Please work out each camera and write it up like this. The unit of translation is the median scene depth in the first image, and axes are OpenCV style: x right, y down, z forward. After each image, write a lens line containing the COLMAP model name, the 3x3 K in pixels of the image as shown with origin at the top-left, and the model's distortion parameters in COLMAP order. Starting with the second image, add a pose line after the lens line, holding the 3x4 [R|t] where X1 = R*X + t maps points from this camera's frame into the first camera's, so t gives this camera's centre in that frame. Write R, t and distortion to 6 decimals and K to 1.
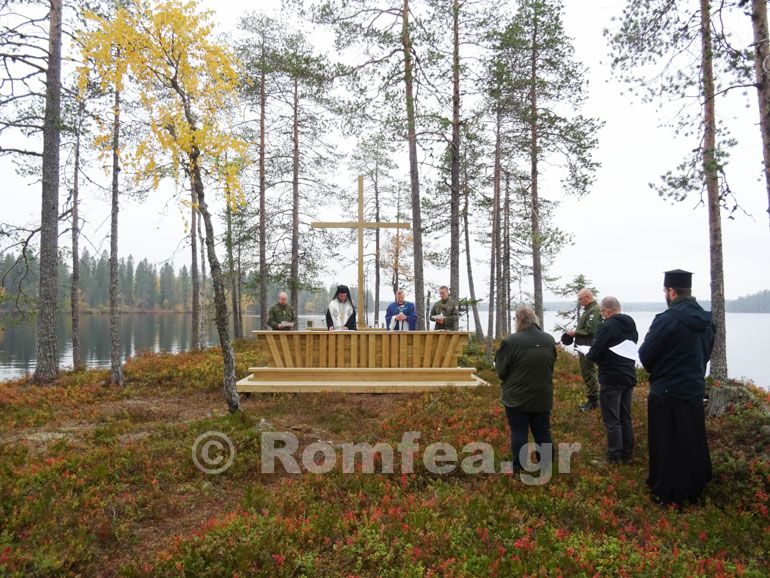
lens RADIAL K [[608.6, 0, 385.0], [0, 608.6, 289.0], [0, 0, 1]] dist [0.007011, 0.004349]
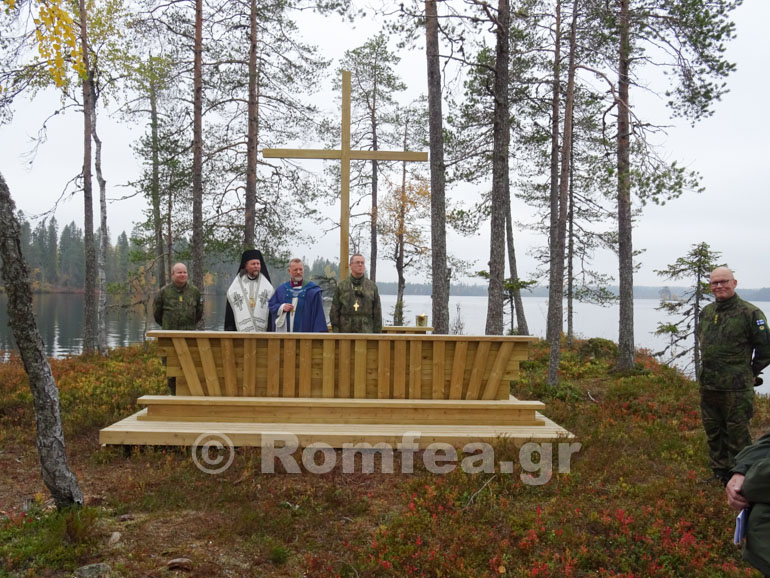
lens RADIAL K [[730.8, 0, 385.0], [0, 730.8, 289.0], [0, 0, 1]] dist [0.002017, 0.002765]
pose [[0.999894, 0.014425, 0.002150, -0.000459], [-0.014482, 0.999472, 0.029081, 0.005010], [-0.001730, -0.029109, 0.999575, 0.222328]]
